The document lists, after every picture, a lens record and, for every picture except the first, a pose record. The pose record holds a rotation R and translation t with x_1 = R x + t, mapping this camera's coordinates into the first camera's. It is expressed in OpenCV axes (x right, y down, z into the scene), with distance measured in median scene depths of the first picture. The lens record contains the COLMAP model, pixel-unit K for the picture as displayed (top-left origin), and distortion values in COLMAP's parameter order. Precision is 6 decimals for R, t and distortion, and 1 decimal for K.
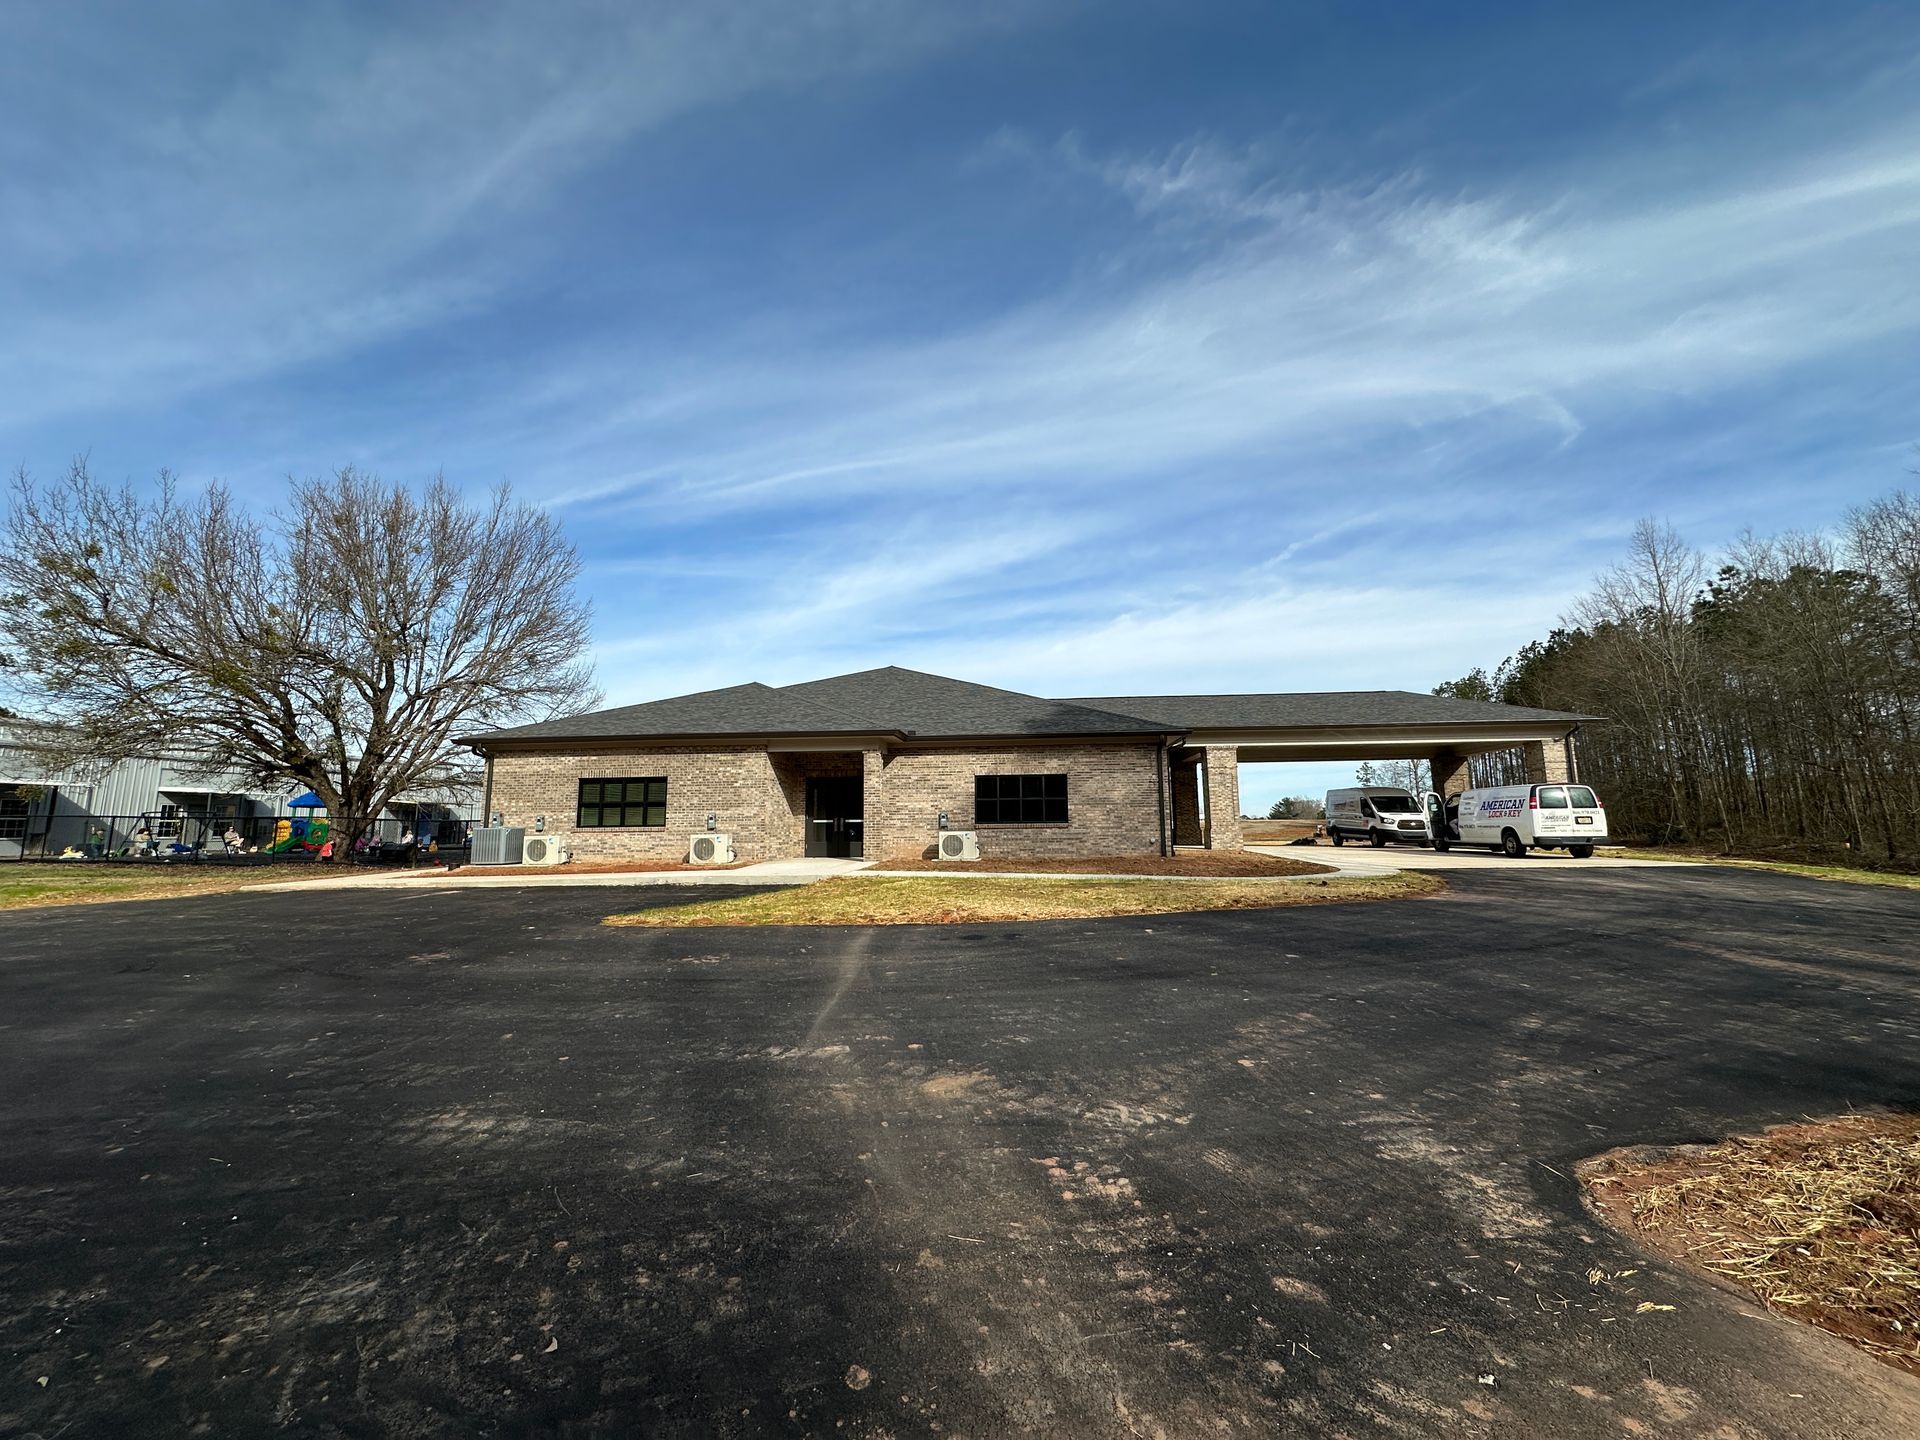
lens RADIAL K [[834.4, 0, 892.5], [0, 834.4, 742.0], [0, 0, 1]] dist [0.002744, 0.000114]
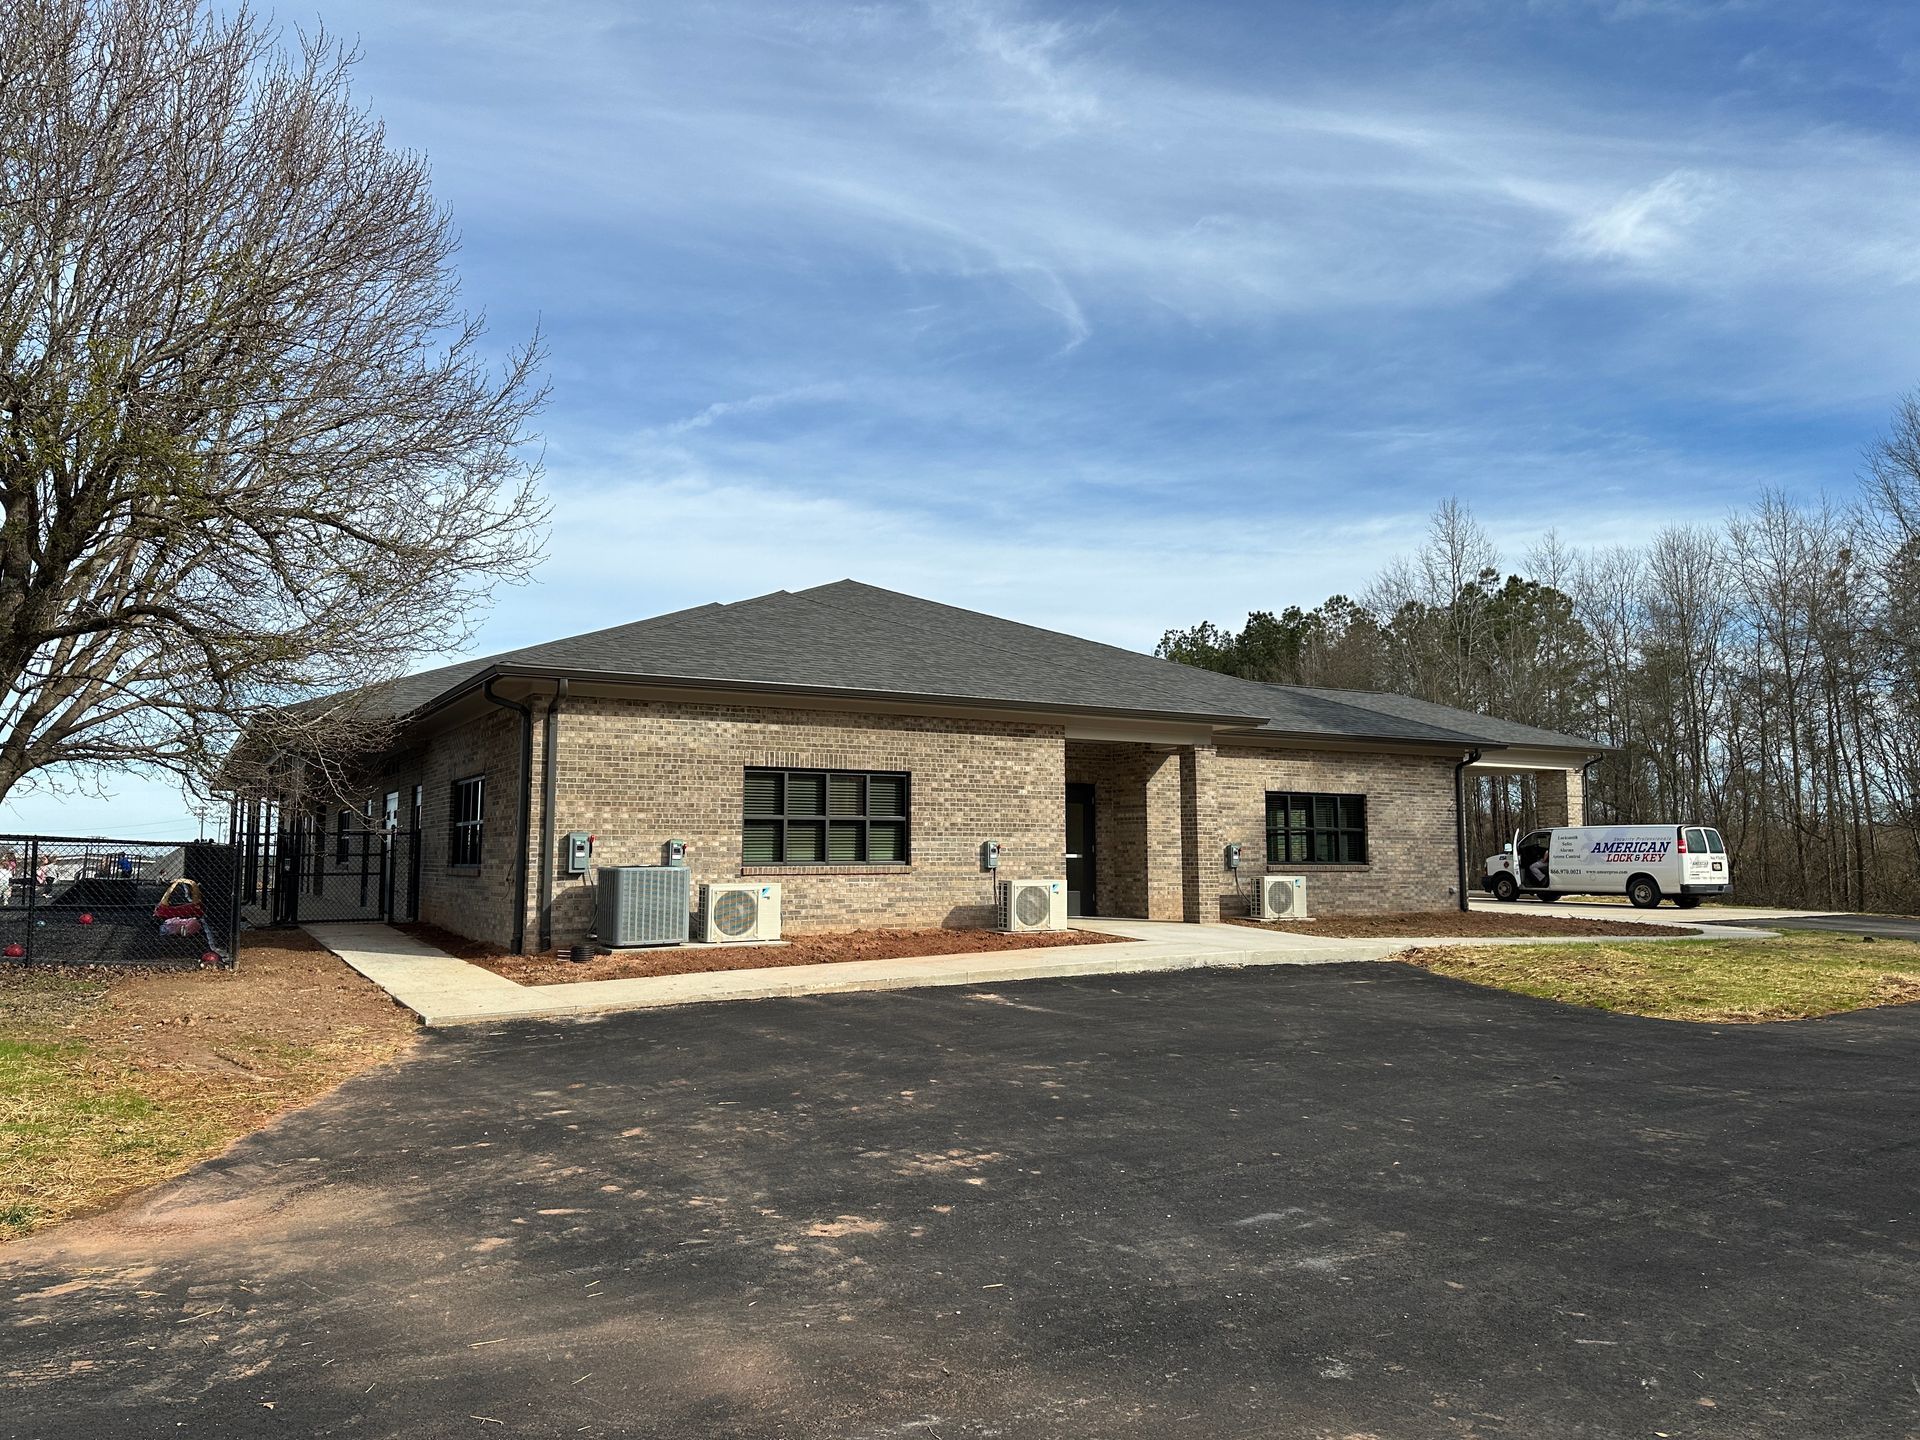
lens RADIAL K [[1450.1, 0, 960.0], [0, 1450.1, 720.0], [0, 0, 1]] dist [0.128853, -0.208602]
pose [[0.786964, 0.067747, 0.613268, -0.546945], [-0.074994, 0.997087, -0.013912, 0.012420], [-0.612424, -0.035043, 0.789752, 0.160154]]
